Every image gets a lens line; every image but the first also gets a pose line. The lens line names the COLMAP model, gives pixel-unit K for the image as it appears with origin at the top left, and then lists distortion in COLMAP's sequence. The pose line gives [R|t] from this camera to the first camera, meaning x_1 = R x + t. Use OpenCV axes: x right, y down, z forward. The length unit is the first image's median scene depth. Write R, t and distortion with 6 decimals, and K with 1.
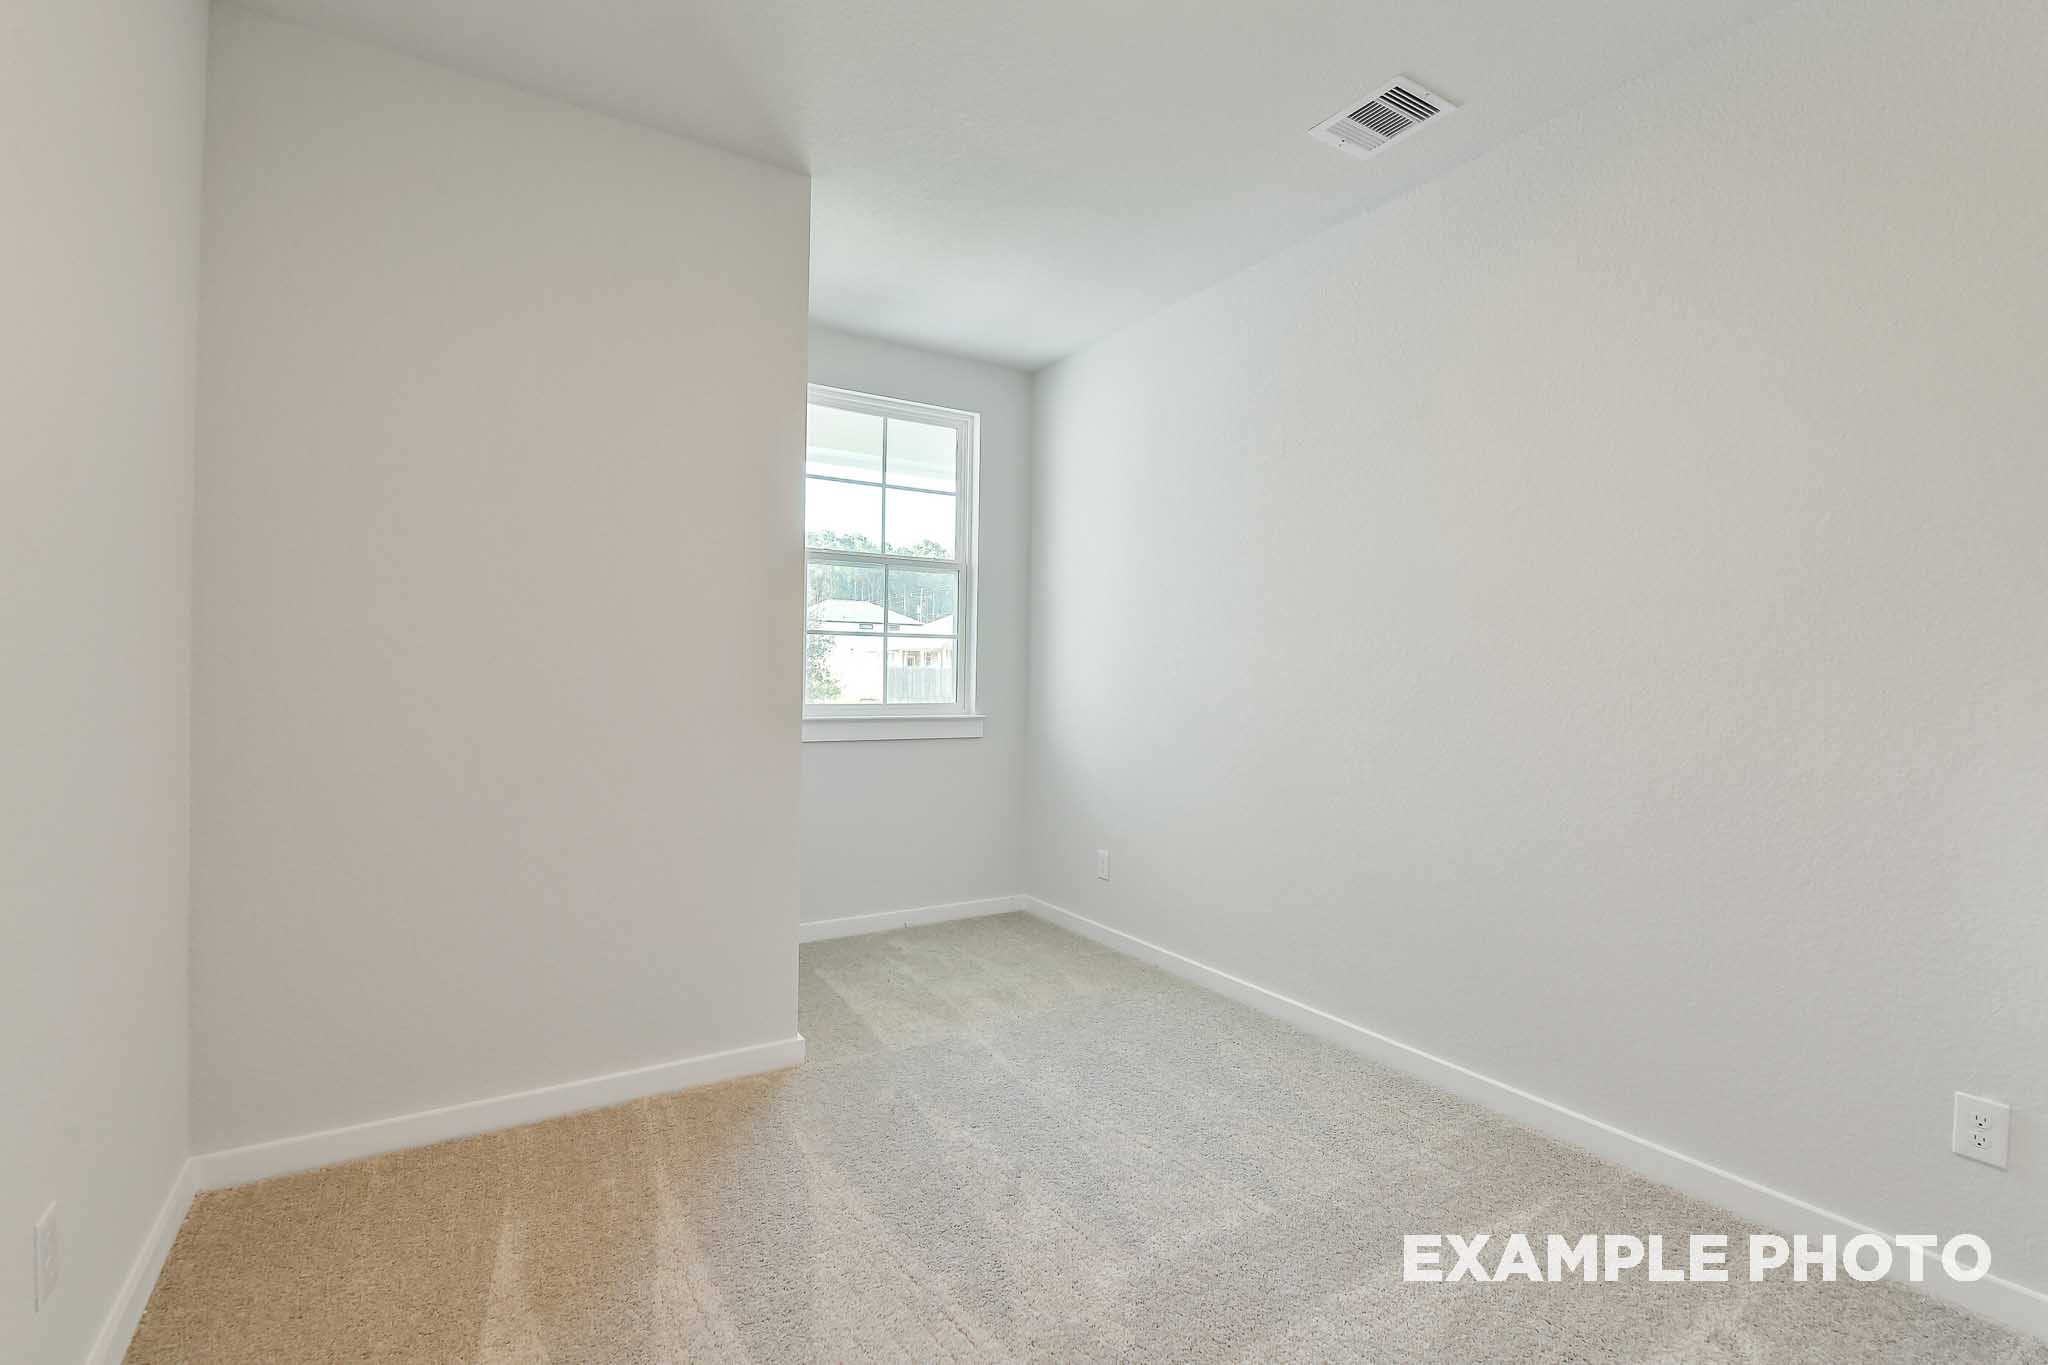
lens RADIAL K [[925.3, 0, 1024.0], [0, 925.3, 682.5], [0, 0, 1]] dist [-0.000117, -0.000051]
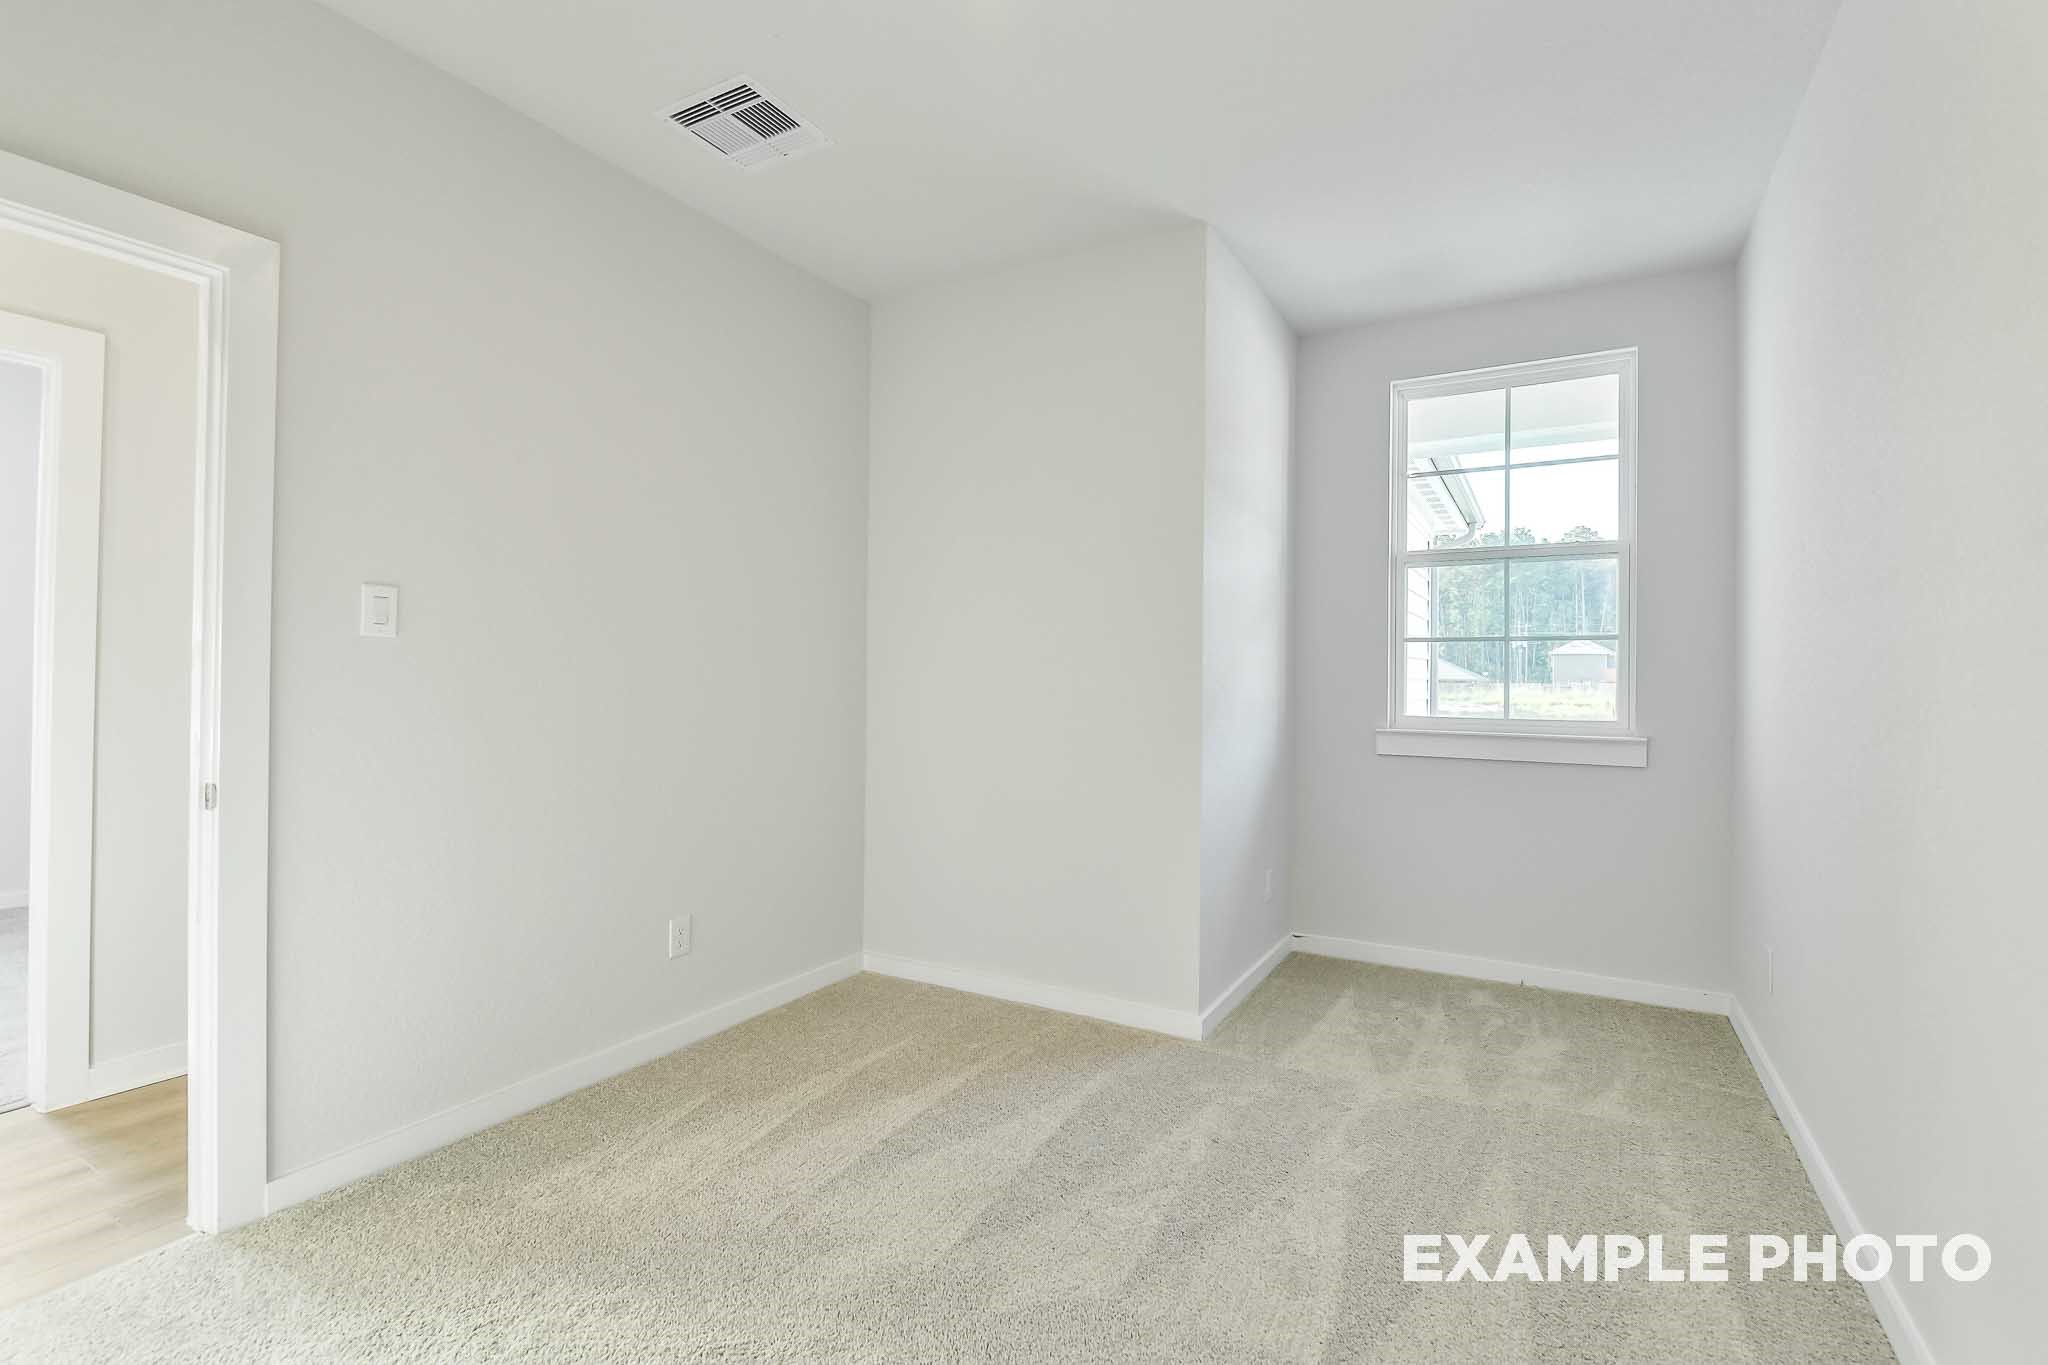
lens RADIAL K [[937.9, 0, 1023.8], [0, 937.9, 672.3], [0, 0, 1]] dist [0.001475, 0.000104]
pose [[0.480751, -0.012093, -0.876774, 0.413256], [-0.014862, 0.999649, -0.021937, 0.005826], [0.876731, 0.023577, 0.480403, 0.191370]]
